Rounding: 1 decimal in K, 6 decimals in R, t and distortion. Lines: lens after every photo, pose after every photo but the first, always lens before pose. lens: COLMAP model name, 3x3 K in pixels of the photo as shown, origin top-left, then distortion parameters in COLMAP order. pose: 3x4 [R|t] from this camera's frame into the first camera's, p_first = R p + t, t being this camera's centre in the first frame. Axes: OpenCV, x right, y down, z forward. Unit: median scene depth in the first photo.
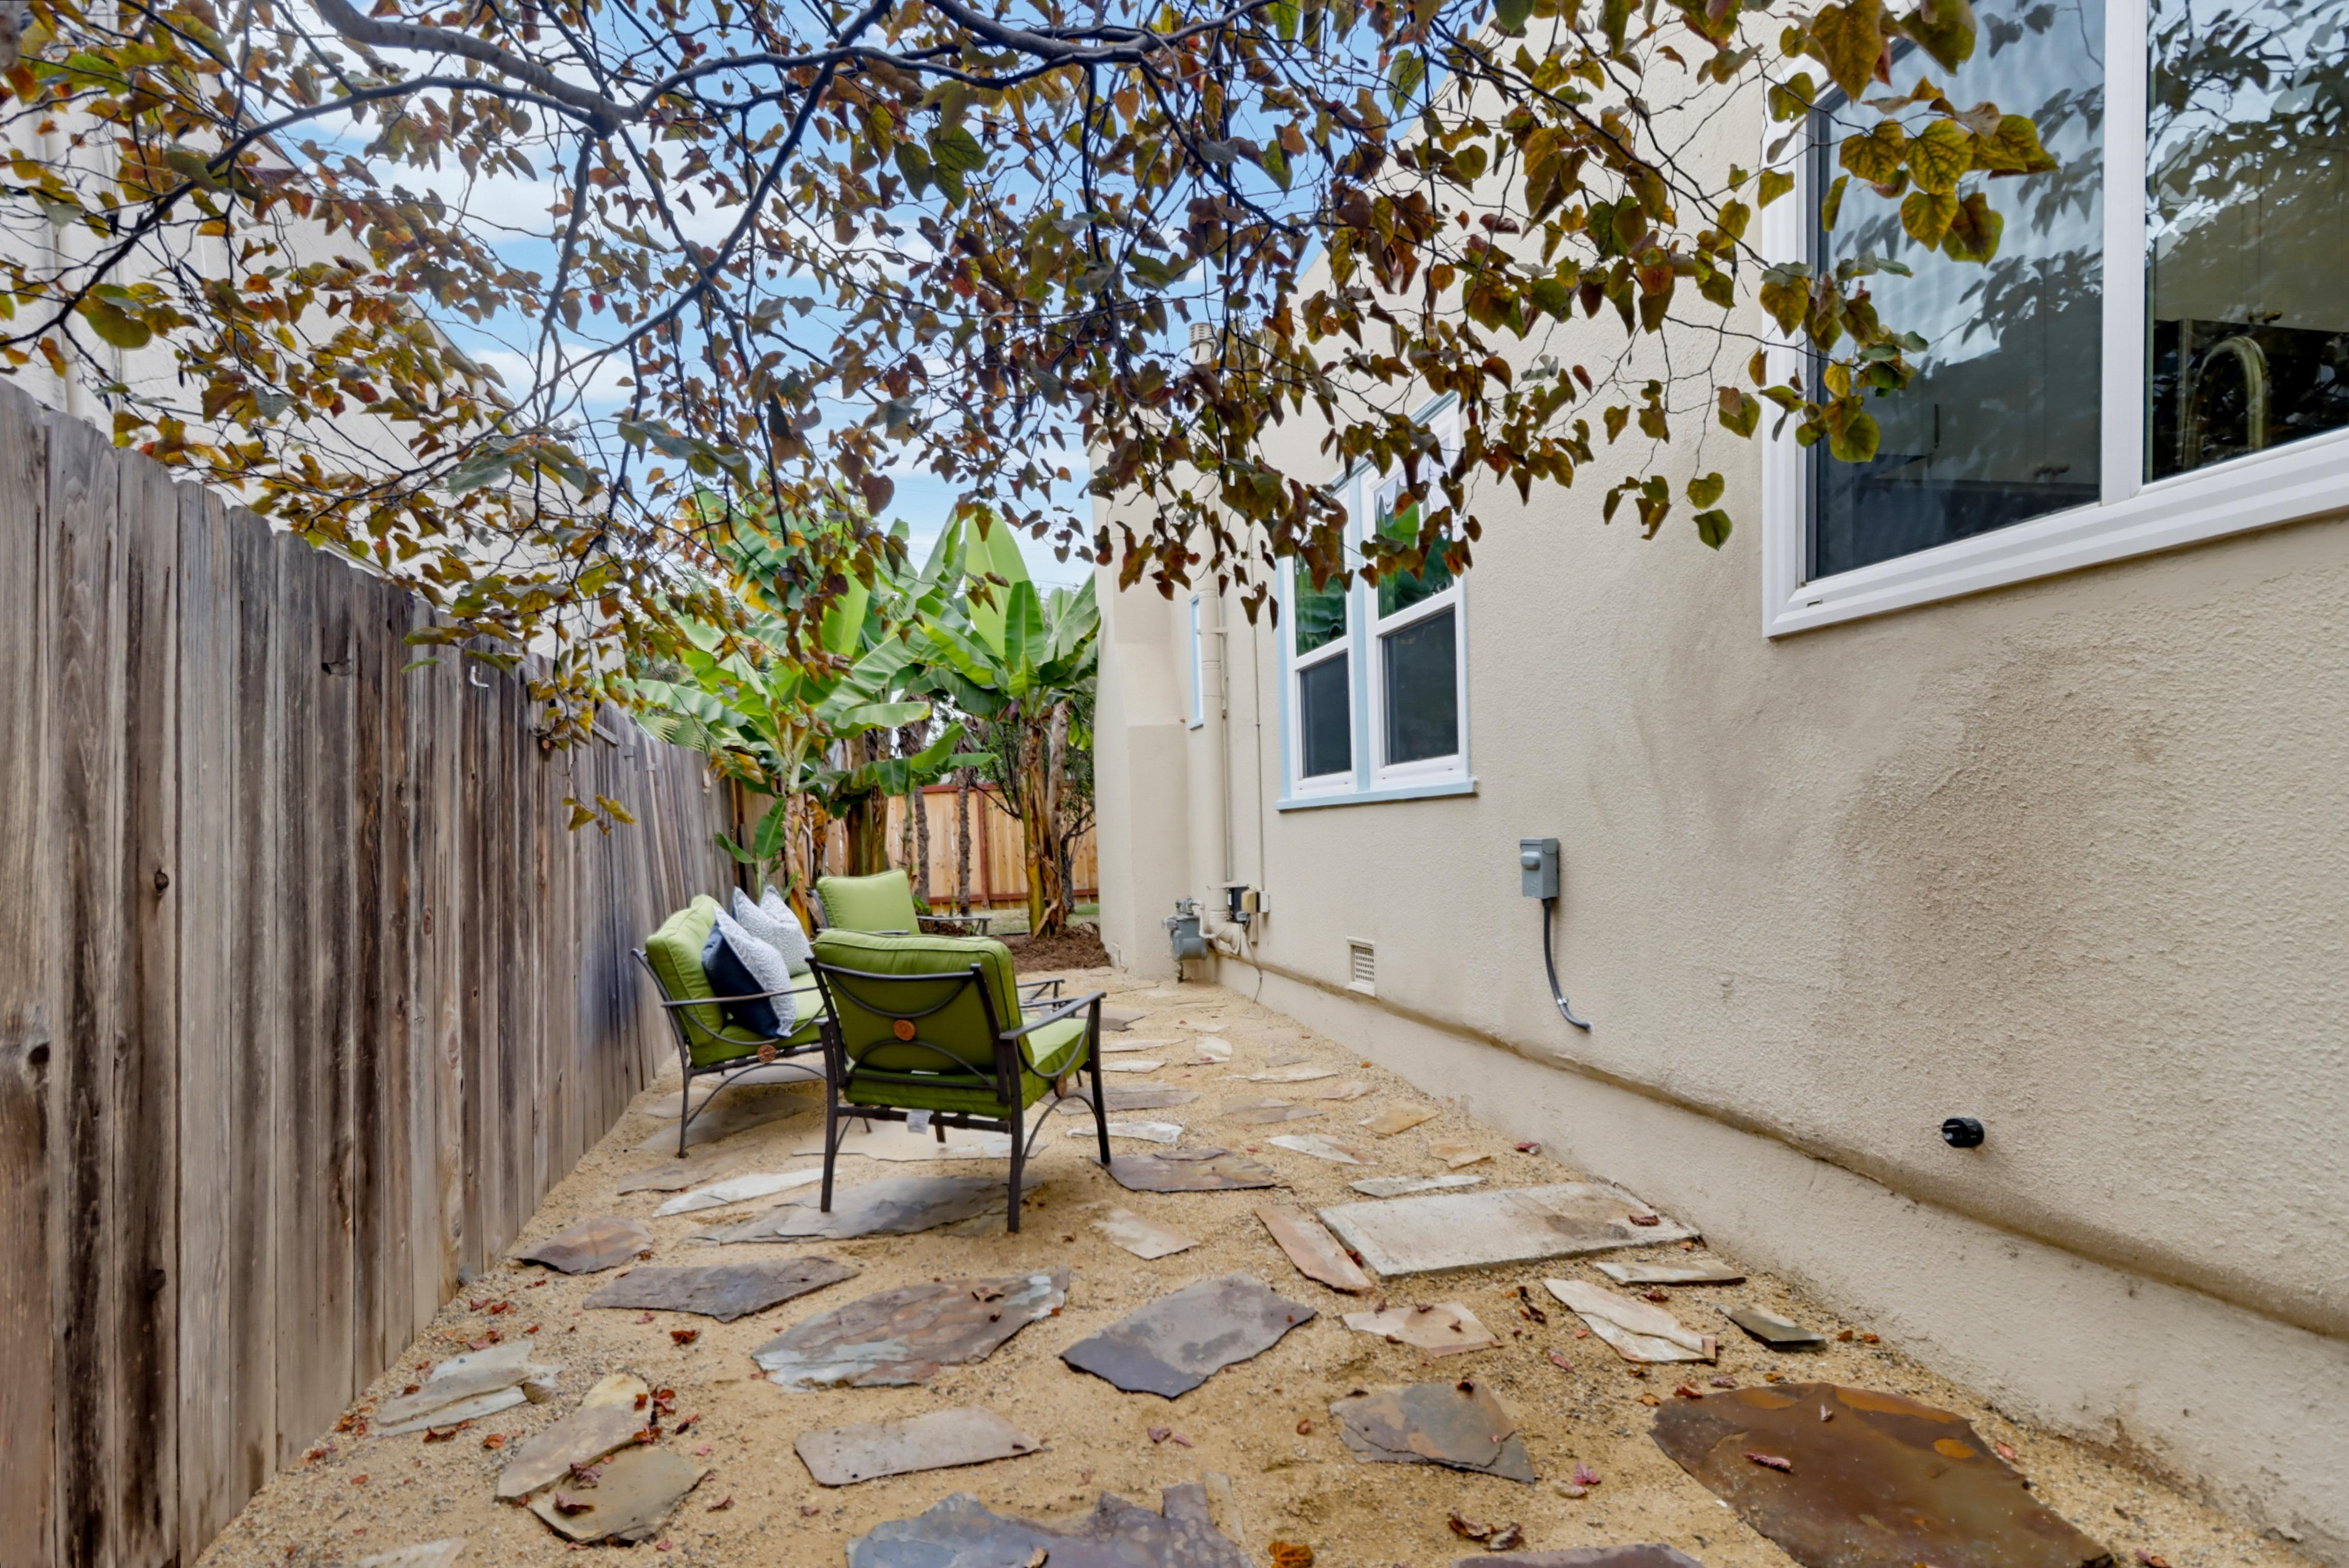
lens RADIAL K [[1169.2, 0, 1174.5], [0, 1169.2, 784.0], [0, 0, 1]] dist [-0.000589, 0.000707]
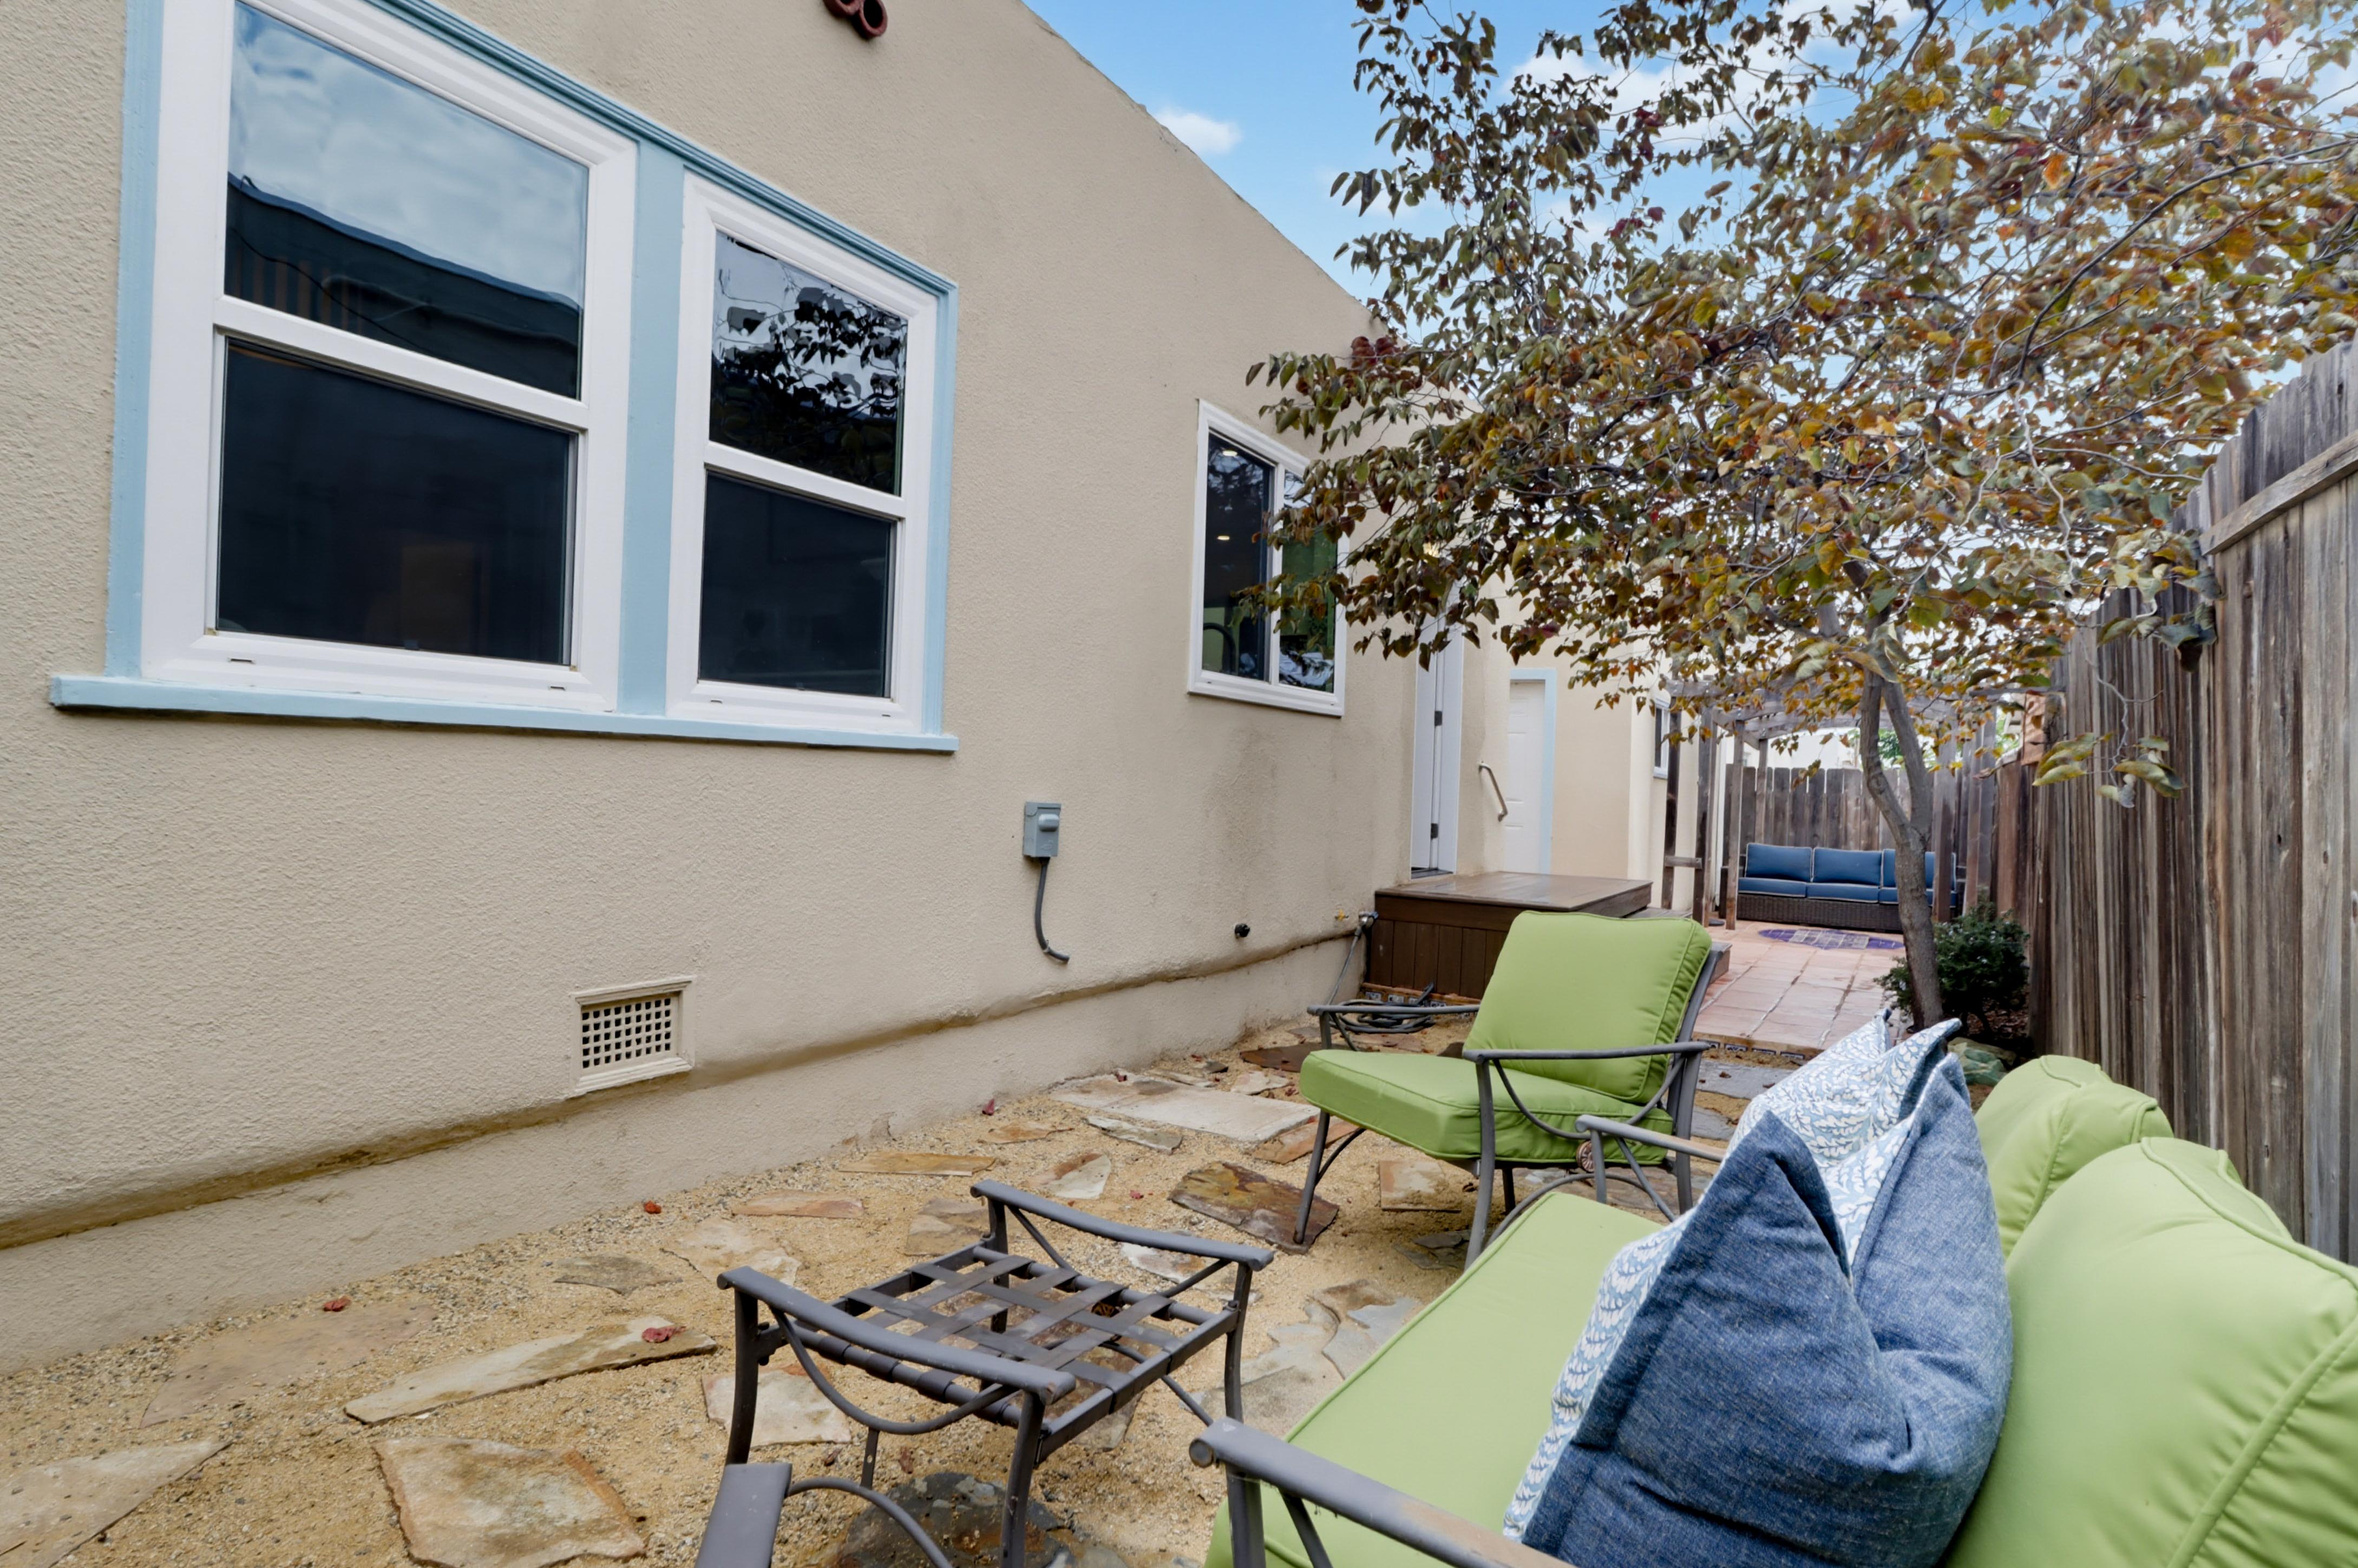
lens RADIAL K [[1173.8, 0, 1179.0], [0, 1173.8, 784.0], [0, 0, 1]] dist [-0.000589, 0.000707]
pose [[-0.692721, 0.014012, 0.721070, -0.586956], [-0.035634, 0.997925, -0.053625, 0.084929], [-0.720325, -0.062842, -0.690784, 1.710016]]
